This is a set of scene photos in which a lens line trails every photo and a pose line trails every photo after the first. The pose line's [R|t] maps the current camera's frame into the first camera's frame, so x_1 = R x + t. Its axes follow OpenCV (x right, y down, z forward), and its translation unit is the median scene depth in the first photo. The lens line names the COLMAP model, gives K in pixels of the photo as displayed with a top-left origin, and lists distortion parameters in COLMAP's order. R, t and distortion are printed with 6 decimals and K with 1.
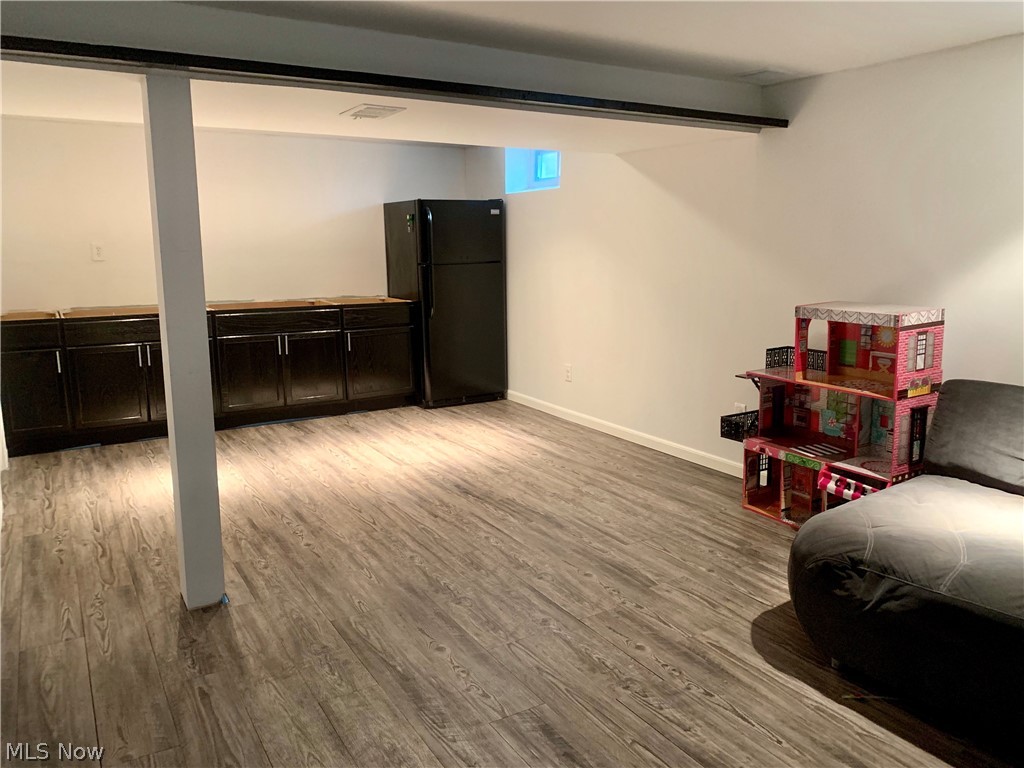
lens RADIAL K [[778.9, 0, 509.9], [0, 778.9, 390.5], [0, 0, 1]] dist [0.013440, -0.025746]
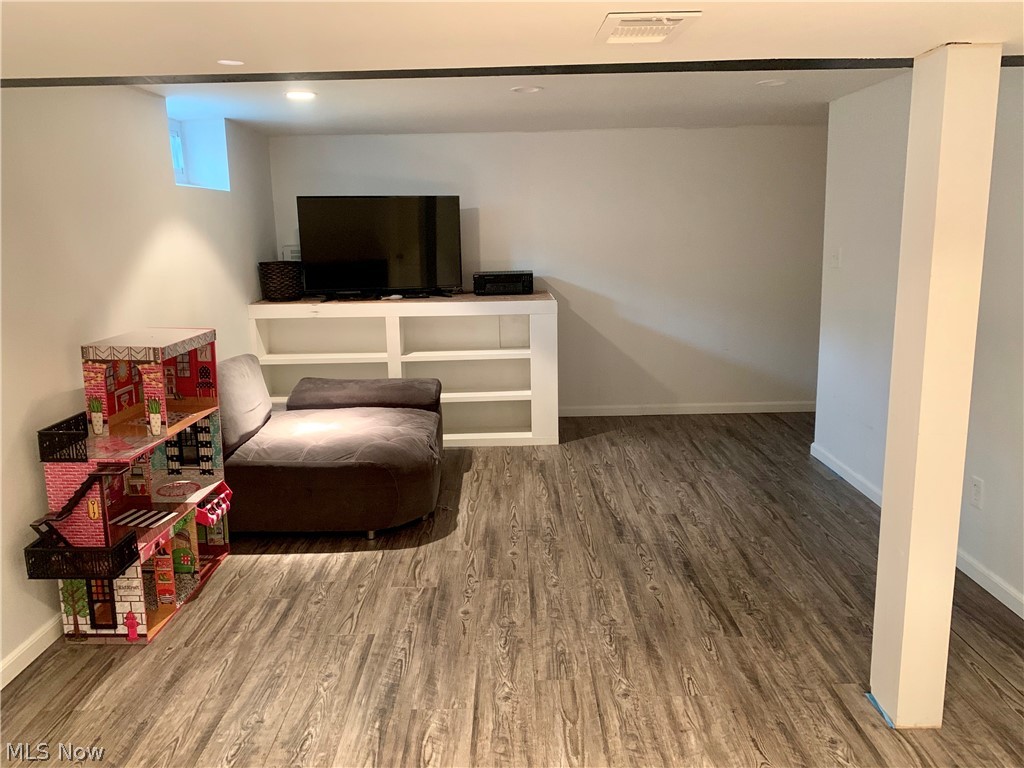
lens RADIAL K [[778.9, 0, 505.9], [0, 778.9, 374.2], [0, 0, 1]] dist [0.013440, -0.025746]
pose [[-0.855216, -0.079942, 0.512070, -0.430182], [0.120819, 0.930059, 0.346978, -0.379021], [-0.503993, 0.358609, -0.785742, 1.719663]]
